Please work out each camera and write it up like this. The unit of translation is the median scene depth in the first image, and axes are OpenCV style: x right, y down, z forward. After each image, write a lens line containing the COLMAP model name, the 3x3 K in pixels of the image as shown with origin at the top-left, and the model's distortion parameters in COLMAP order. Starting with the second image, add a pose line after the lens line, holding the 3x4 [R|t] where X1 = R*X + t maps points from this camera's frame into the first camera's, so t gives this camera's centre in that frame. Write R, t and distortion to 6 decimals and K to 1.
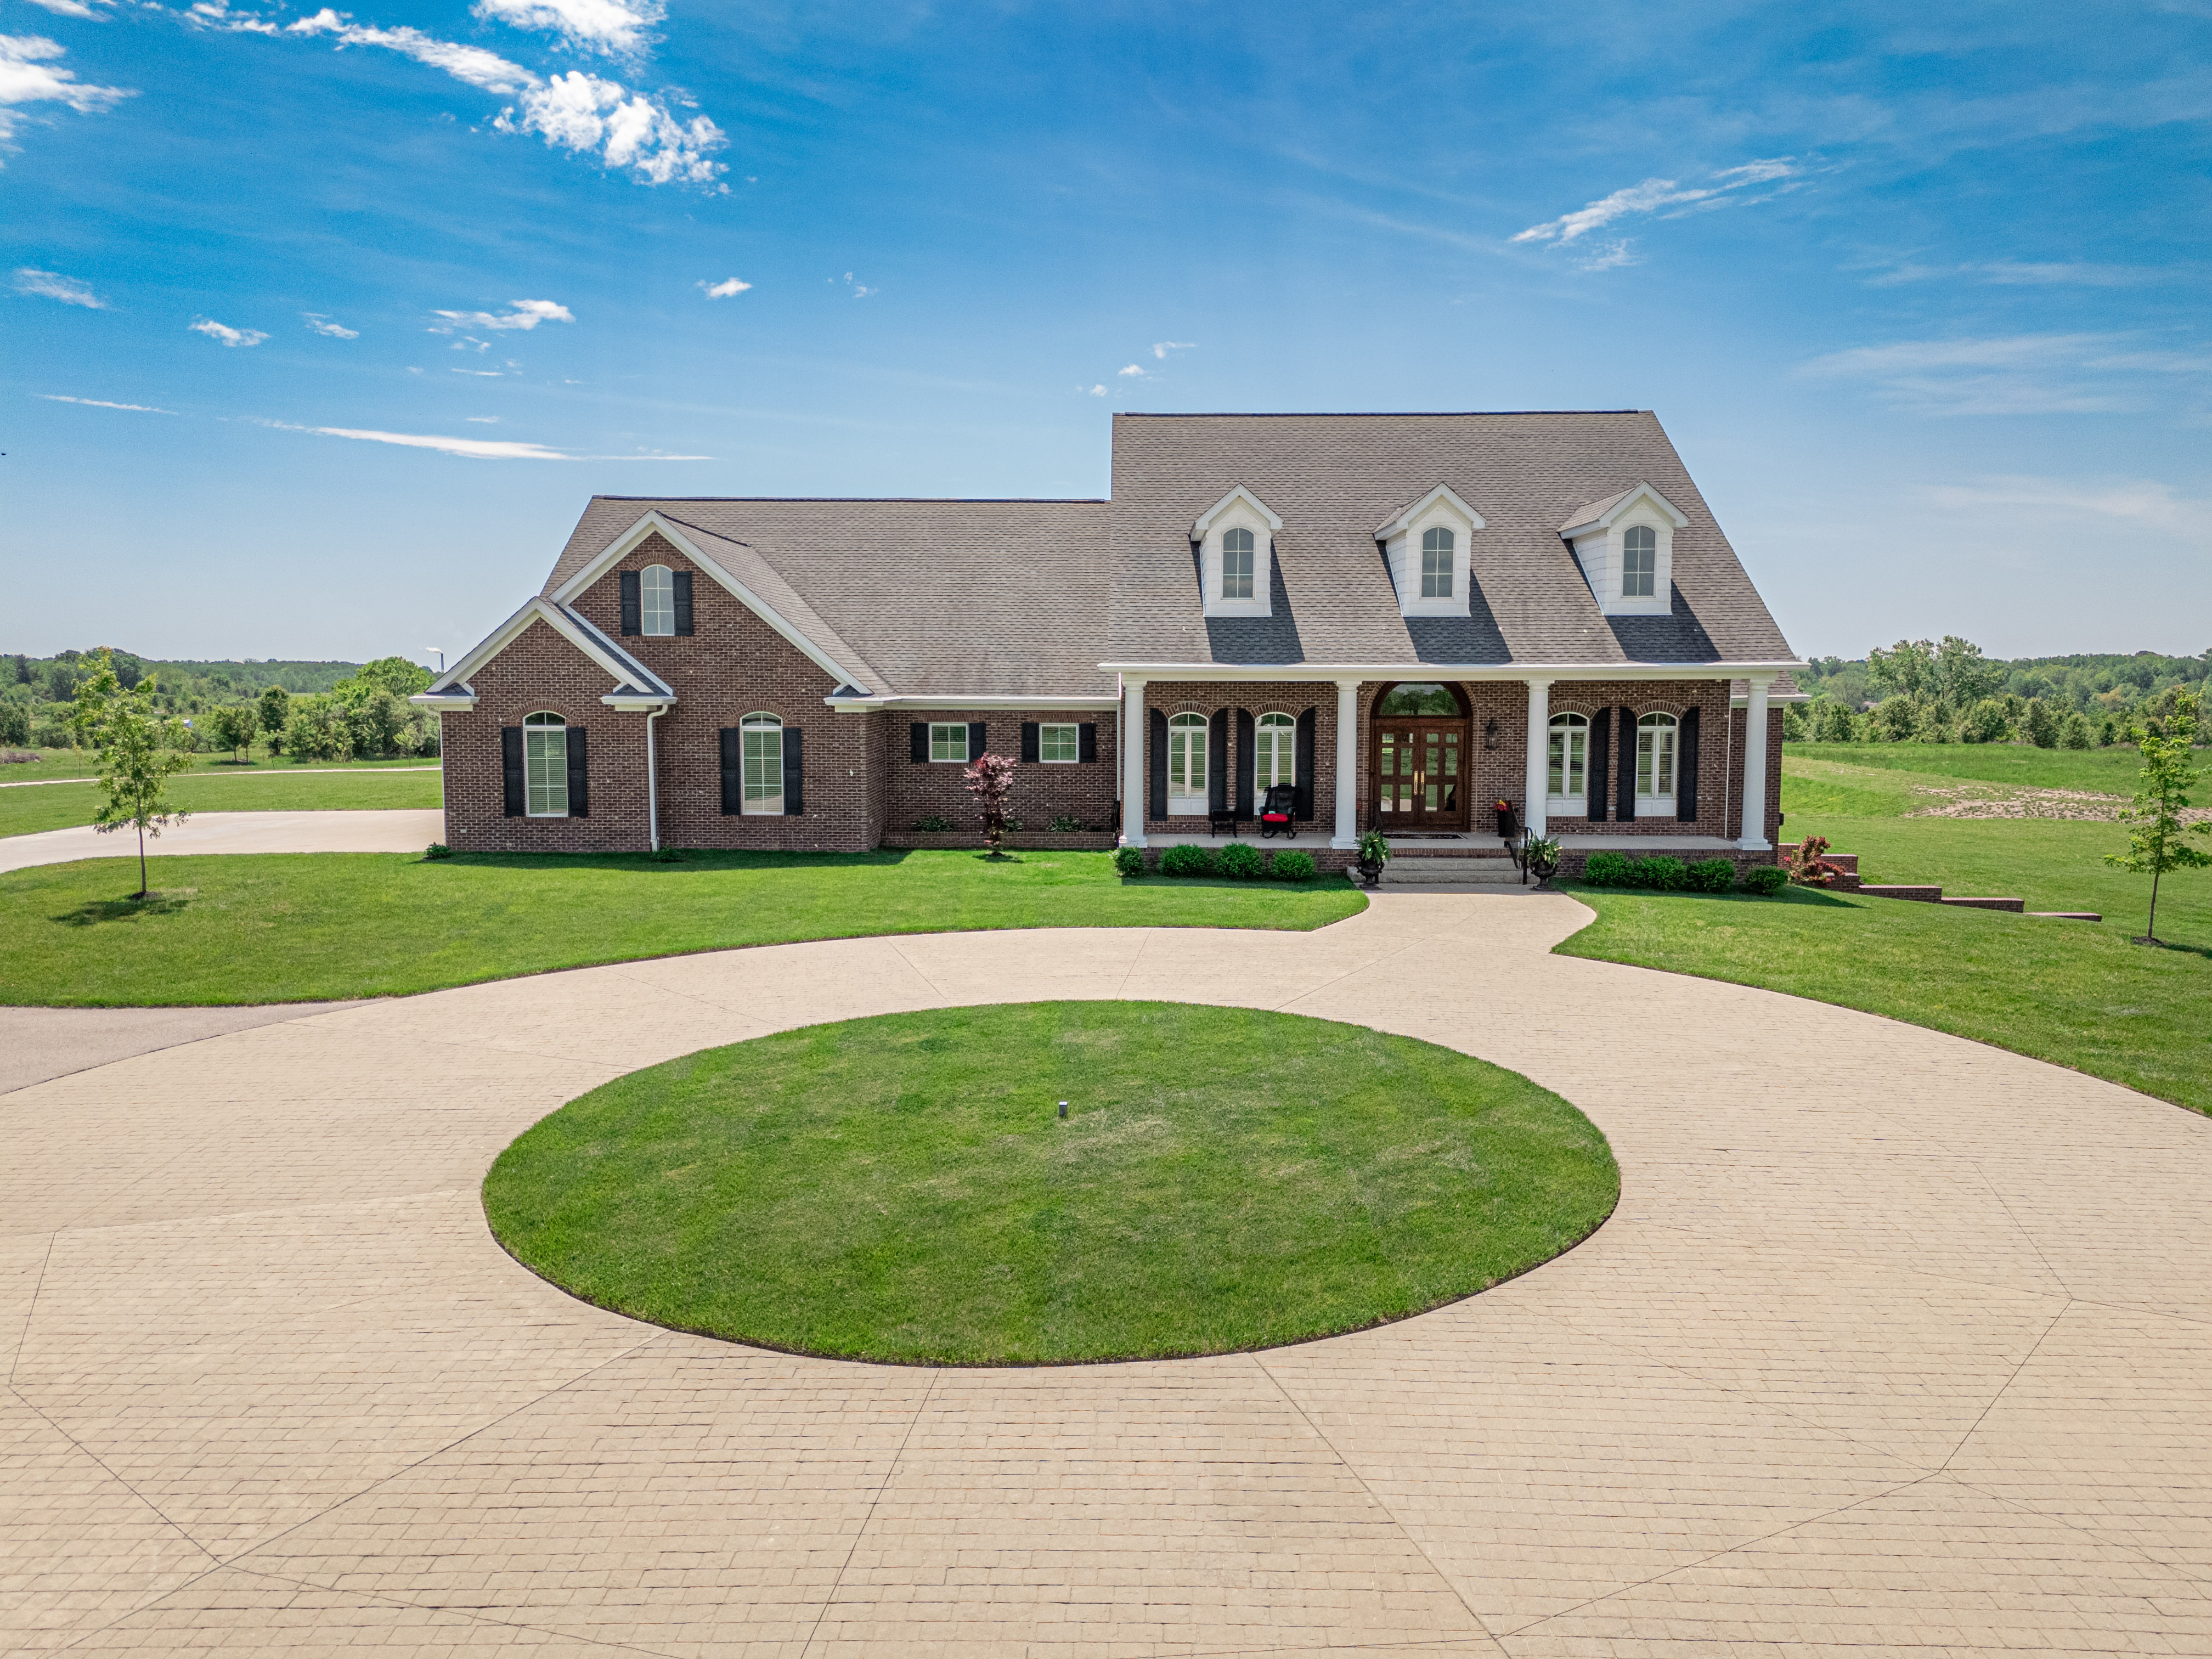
lens RADIAL K [[1616.1, 0, 1106.0], [0, 1616.1, 829.5], [0, 0, 1]] dist [0.095988, -0.092379]
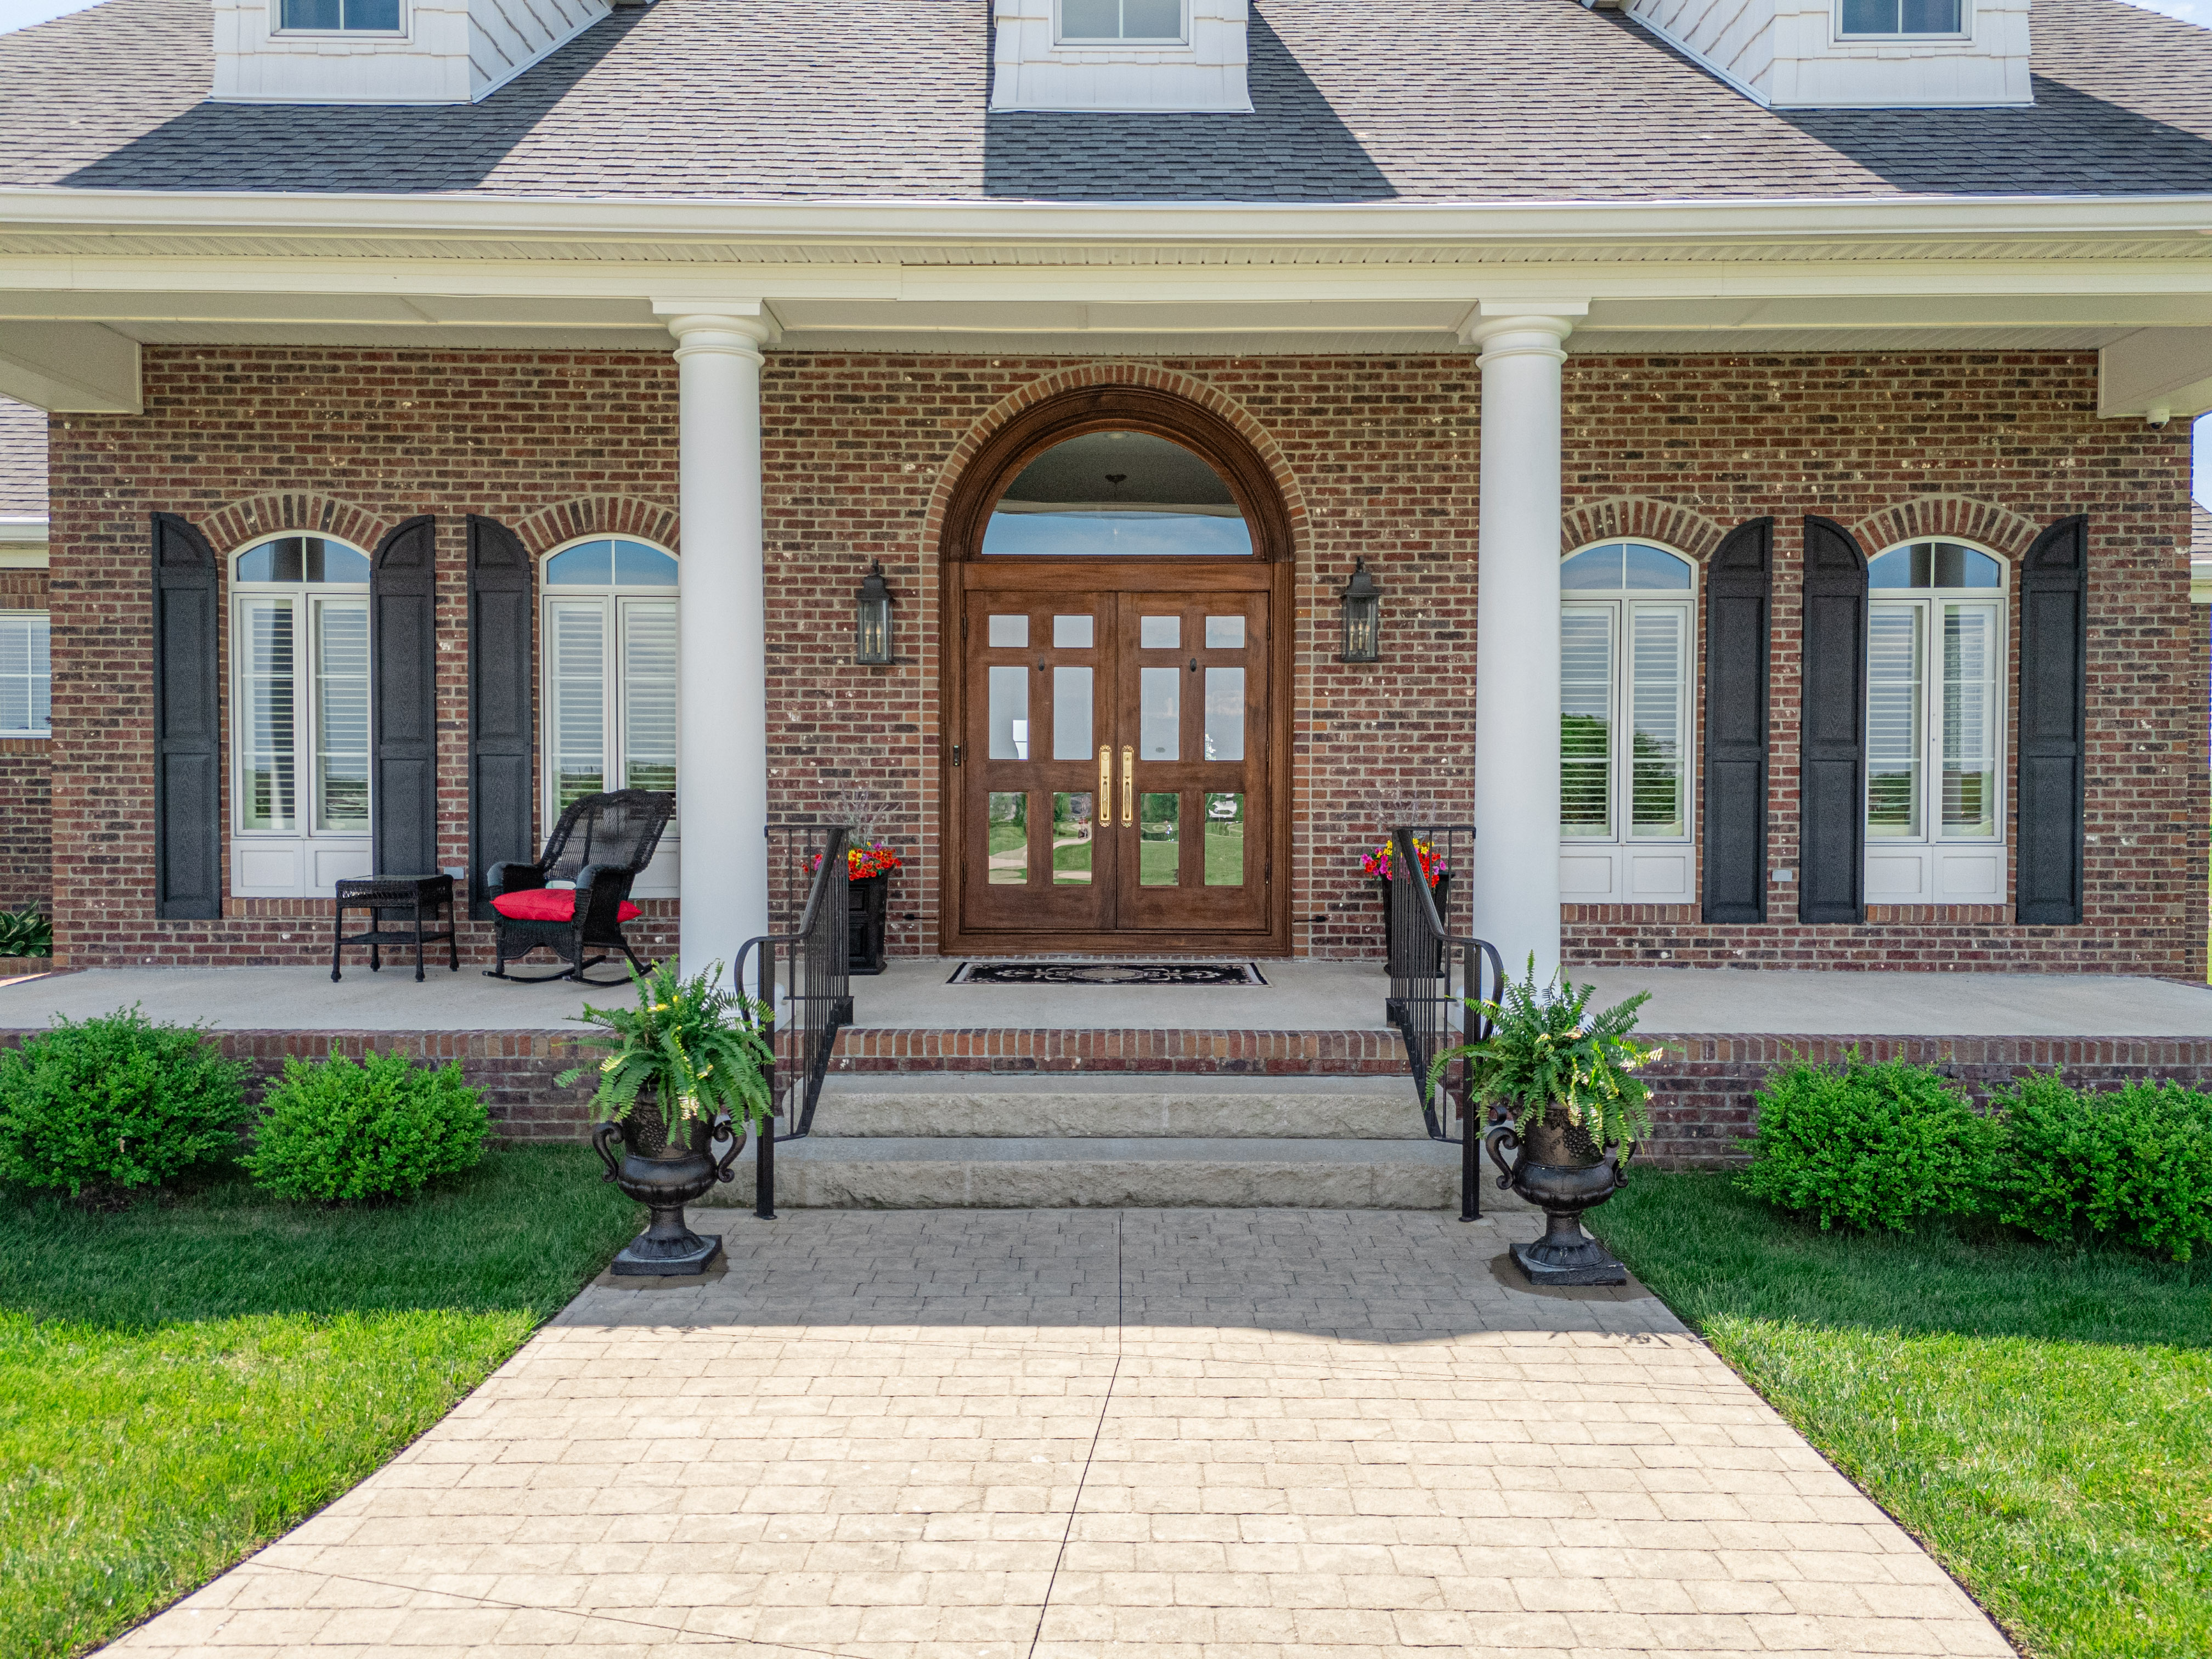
lens RADIAL K [[1616.1, 0, 1106.0], [0, 1616.1, 829.5], [0, 0, 1]] dist [0.095988, -0.092379]
pose [[0.999939, 0.001584, 0.010929, 0.193440], [-0.000844, 0.997732, -0.067313, -0.001632], [-0.011010, 0.067300, 0.997672, 0.732005]]
